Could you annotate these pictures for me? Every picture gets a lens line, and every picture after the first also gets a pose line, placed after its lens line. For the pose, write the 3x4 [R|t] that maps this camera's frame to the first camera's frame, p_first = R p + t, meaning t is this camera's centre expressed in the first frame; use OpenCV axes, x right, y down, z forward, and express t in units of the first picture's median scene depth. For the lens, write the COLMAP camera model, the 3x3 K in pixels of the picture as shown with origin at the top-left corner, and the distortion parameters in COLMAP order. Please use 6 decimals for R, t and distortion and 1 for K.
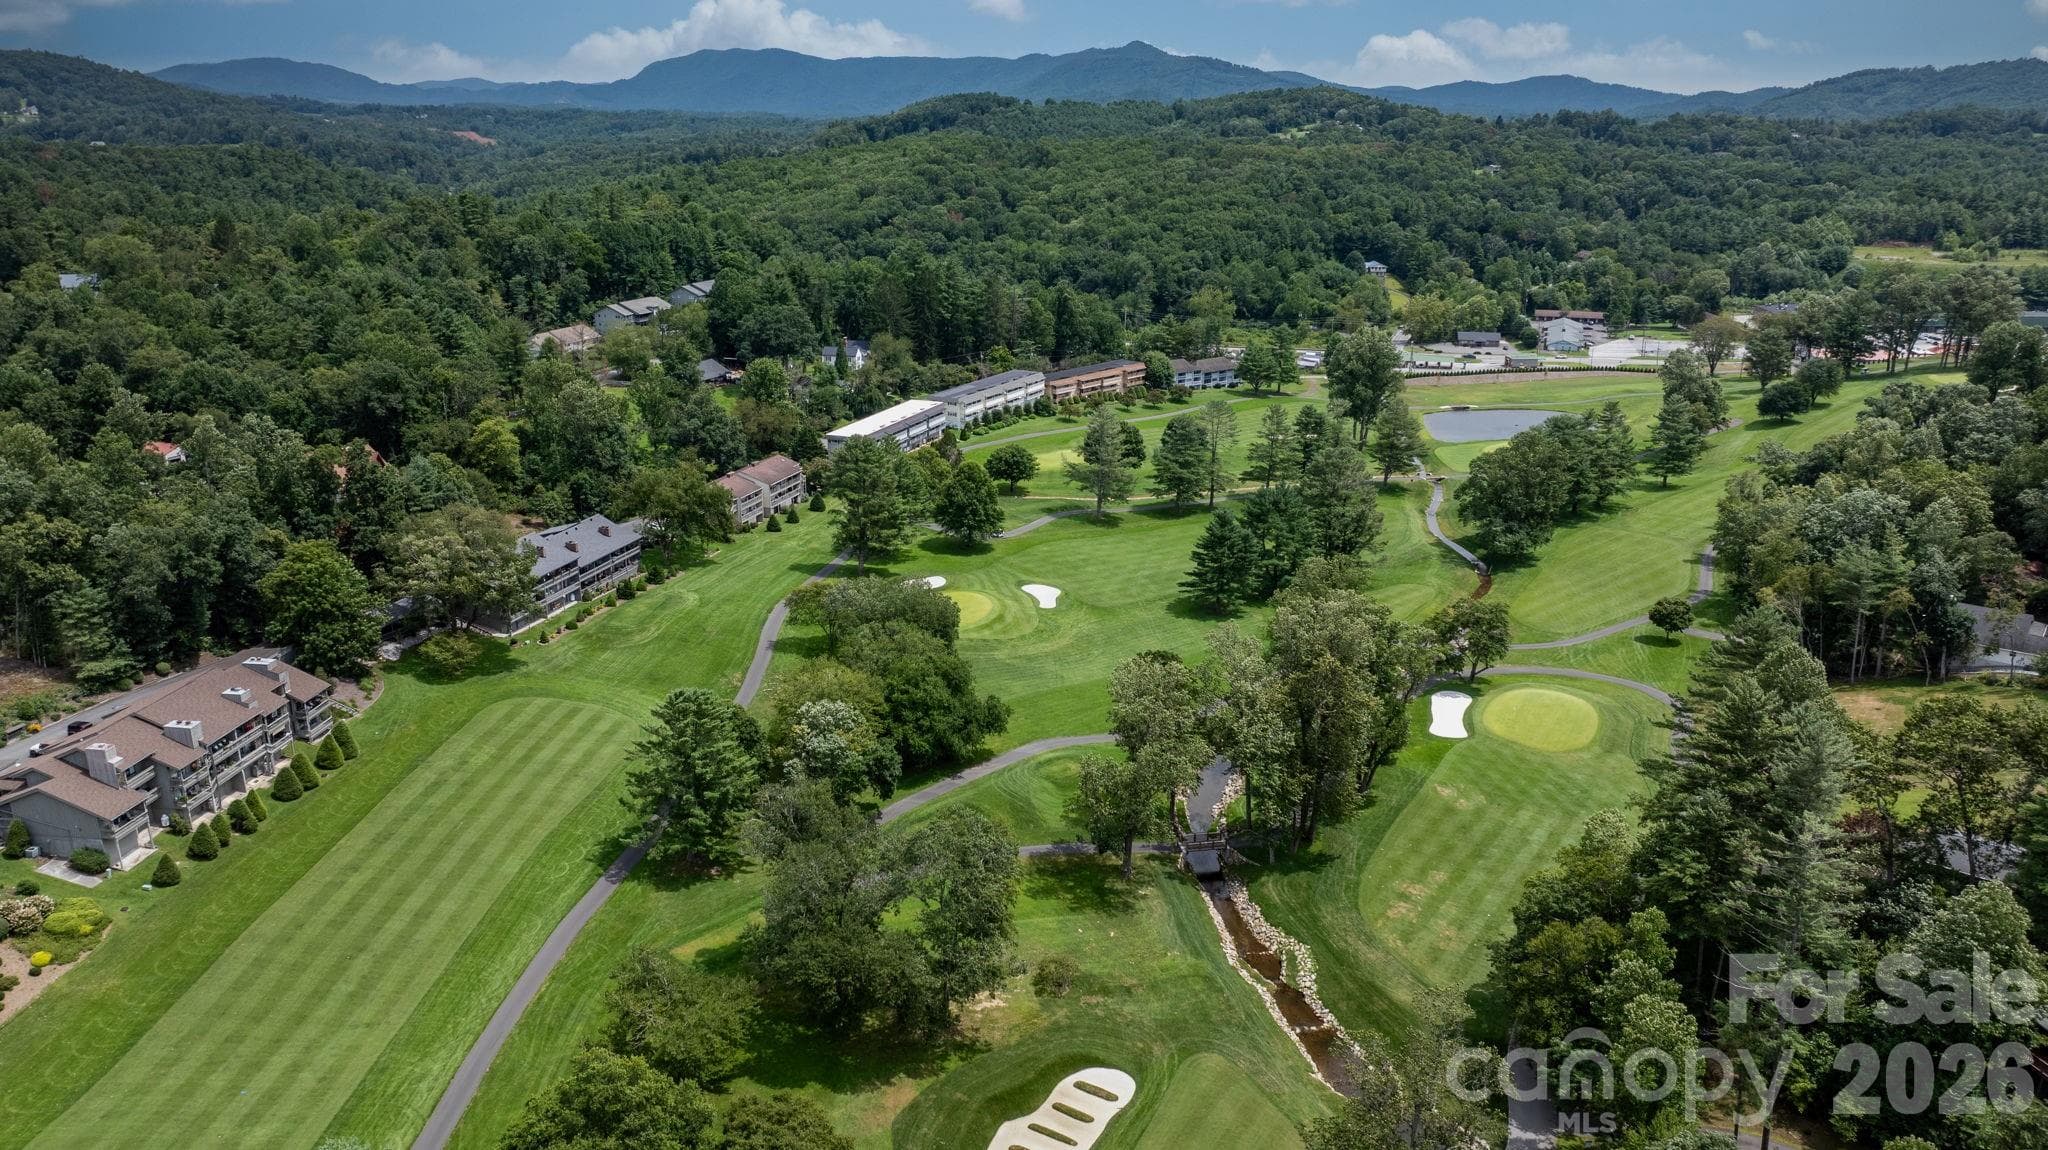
lens RADIAL K [[1455.6, 0, 1028.9], [0, 1455.6, 517.8], [0, 0, 1]] dist [-0.018092, -0.003523]
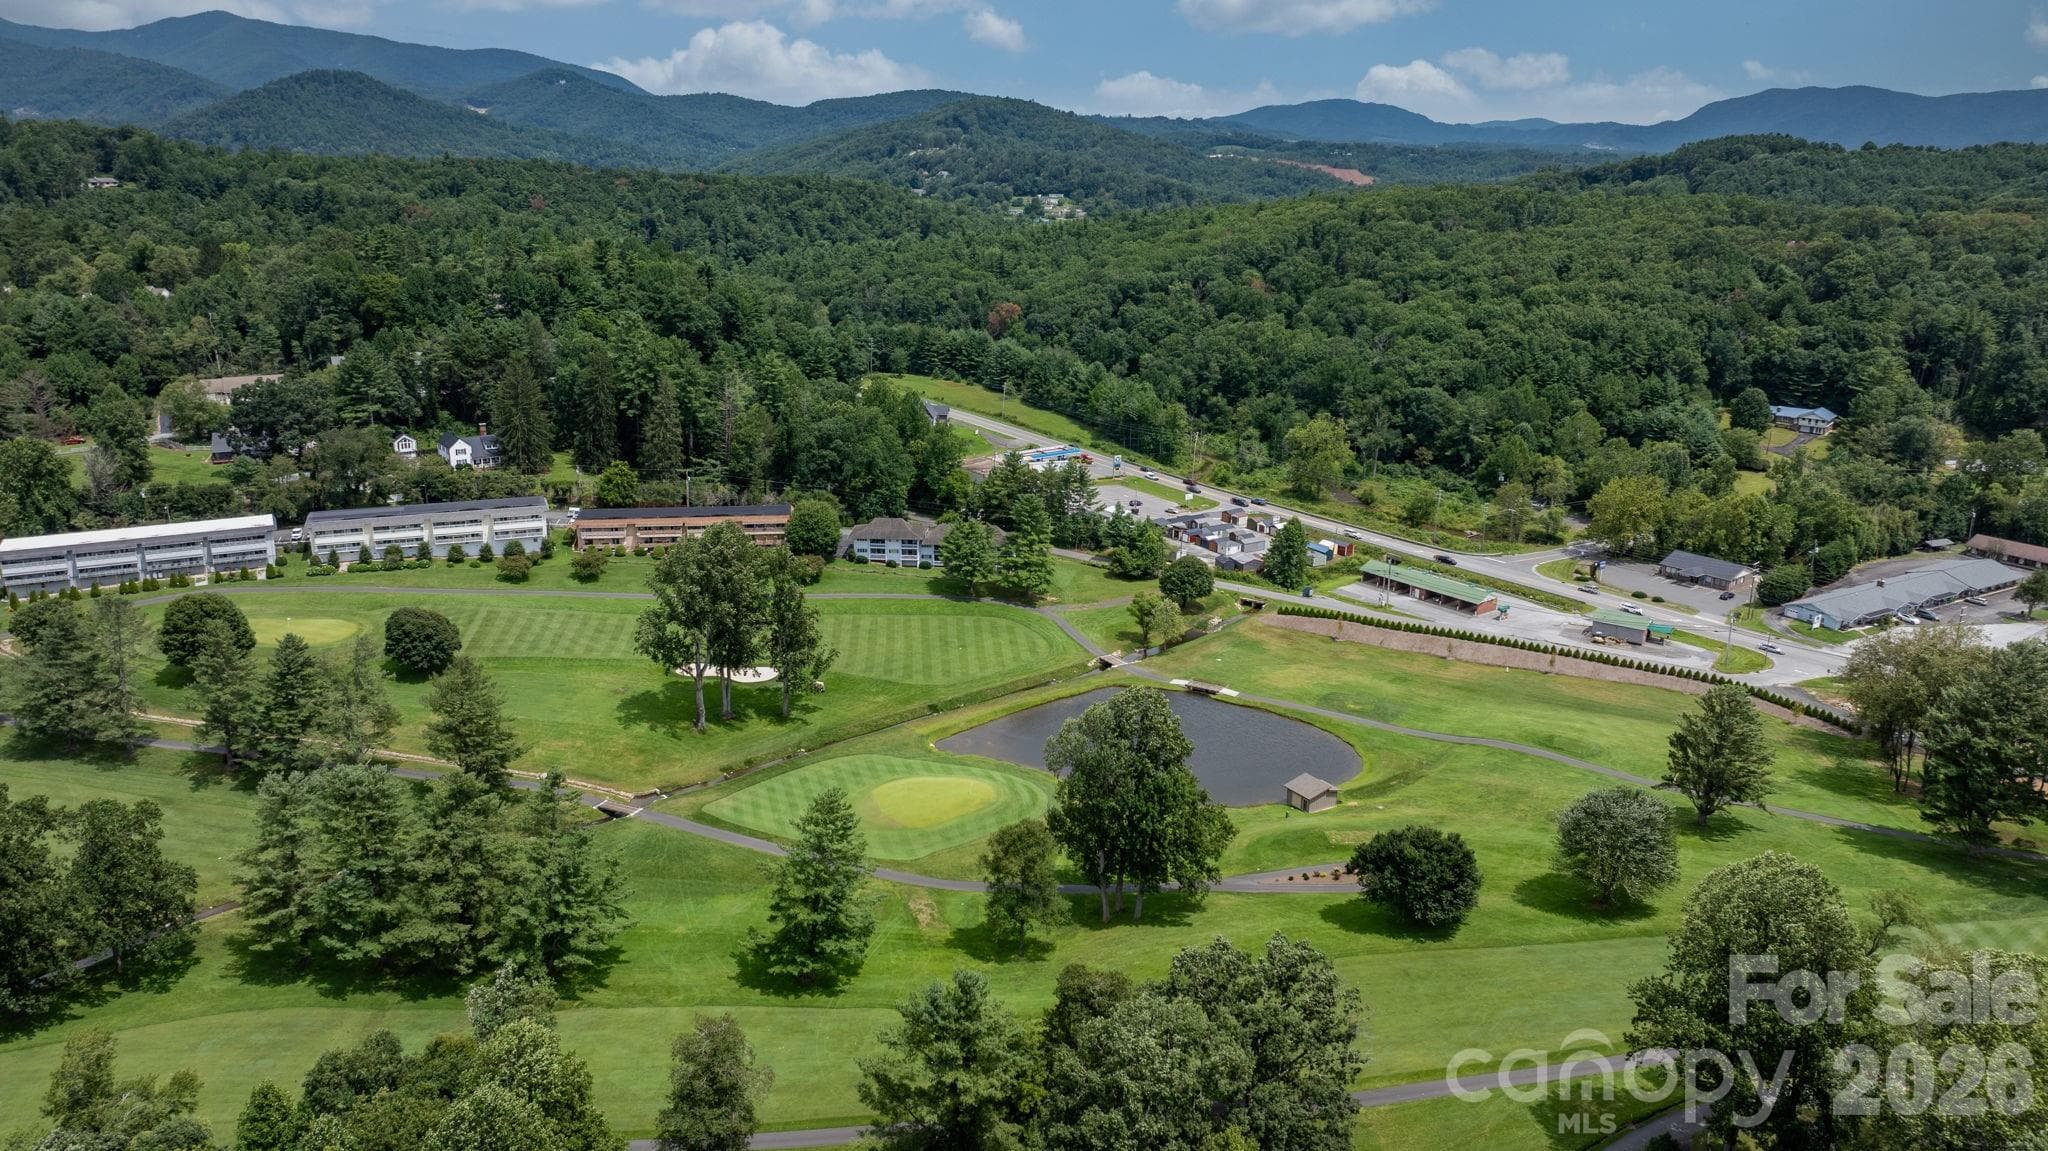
lens RADIAL K [[1455.6, 0, 1028.9], [0, 1455.6, 518.3], [0, 0, 1]] dist [-0.018092, -0.003523]
pose [[0.765942, 0.167891, -0.620601, 0.499092], [-0.183753, 0.982201, 0.038928, -0.128573], [0.616090, 0.084221, 0.783160, 0.447286]]
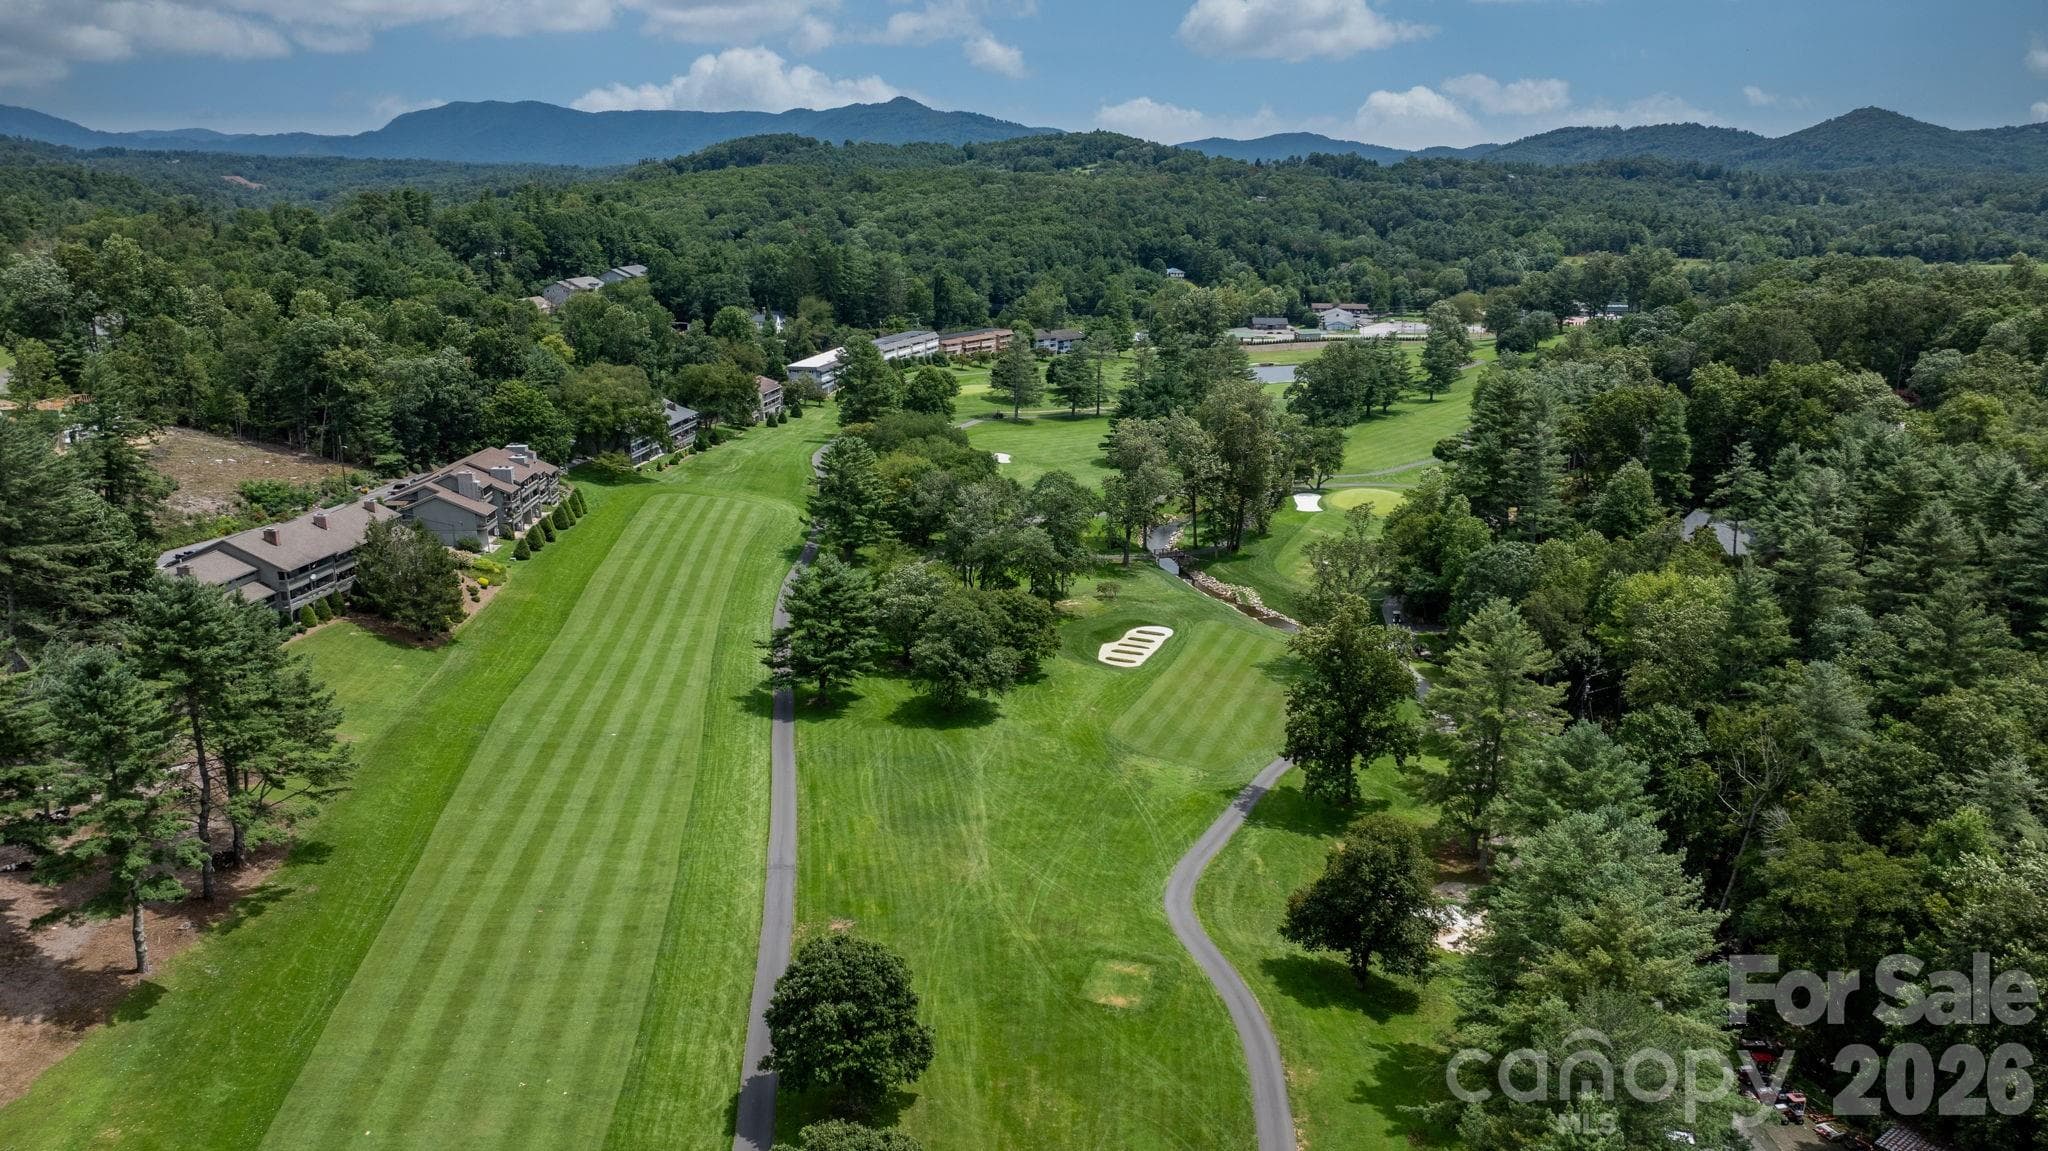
lens RADIAL K [[1455.6, 0, 1028.9], [0, 1455.6, 518.3], [0, 0, 1]] dist [-0.018092, -0.003523]
pose [[0.987215, -0.032858, 0.155970, -0.083386], [0.038471, 0.998711, -0.033110, 0.075035], [-0.154681, 0.038687, 0.987207, -0.151581]]
